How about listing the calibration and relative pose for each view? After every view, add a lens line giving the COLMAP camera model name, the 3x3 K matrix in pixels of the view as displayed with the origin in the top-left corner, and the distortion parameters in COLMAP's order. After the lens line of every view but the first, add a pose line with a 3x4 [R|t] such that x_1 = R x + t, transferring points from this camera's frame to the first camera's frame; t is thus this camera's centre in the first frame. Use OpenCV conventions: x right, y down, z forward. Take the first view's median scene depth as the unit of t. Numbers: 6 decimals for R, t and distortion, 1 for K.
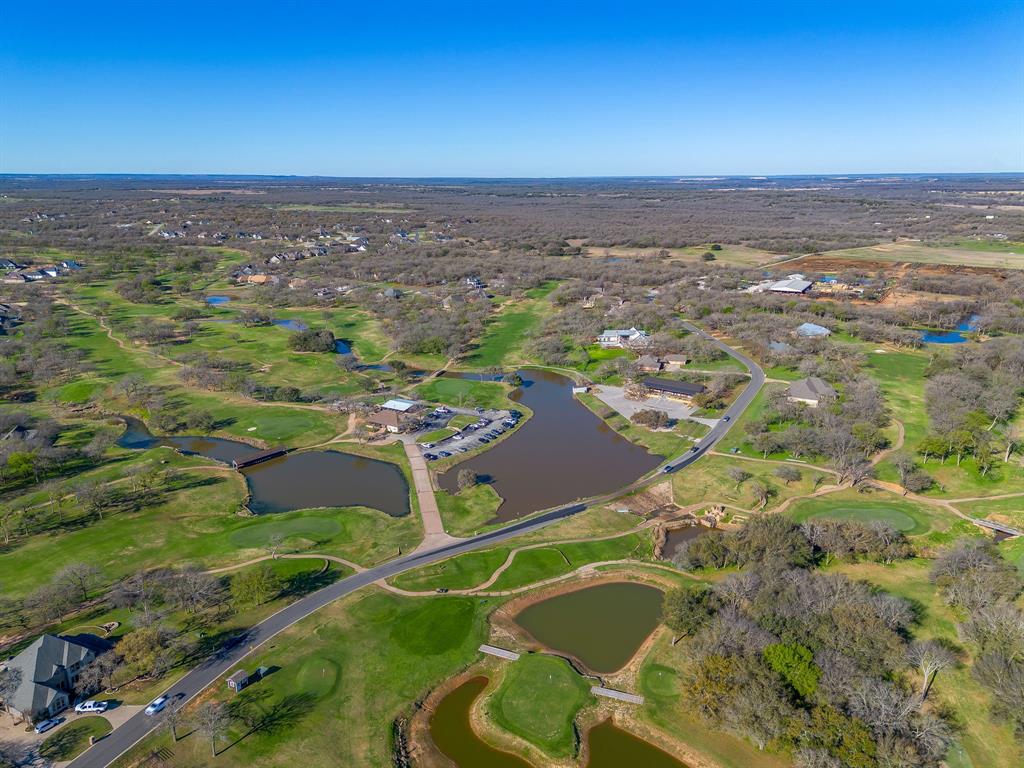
lens RADIAL K [[730.4, 0, 512.0], [0, 730.4, 384.0], [0, 0, 1]] dist [0.068051, -0.054900]
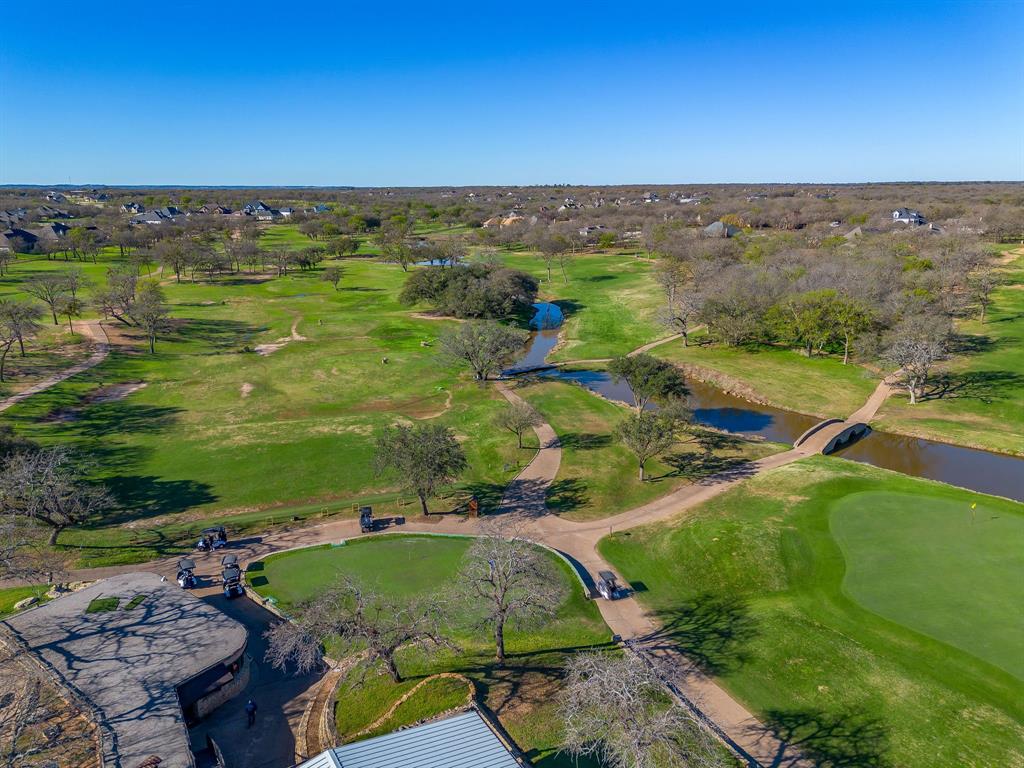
lens RADIAL K [[730.4, 0, 512.0], [0, 730.4, 384.0], [0, 0, 1]] dist [0.068051, -0.054900]
pose [[0.890026, 0.115980, -0.440911, -0.087344], [-0.122214, 0.992400, 0.014346, -0.020182], [0.439224, 0.041117, 0.897436, 0.726176]]
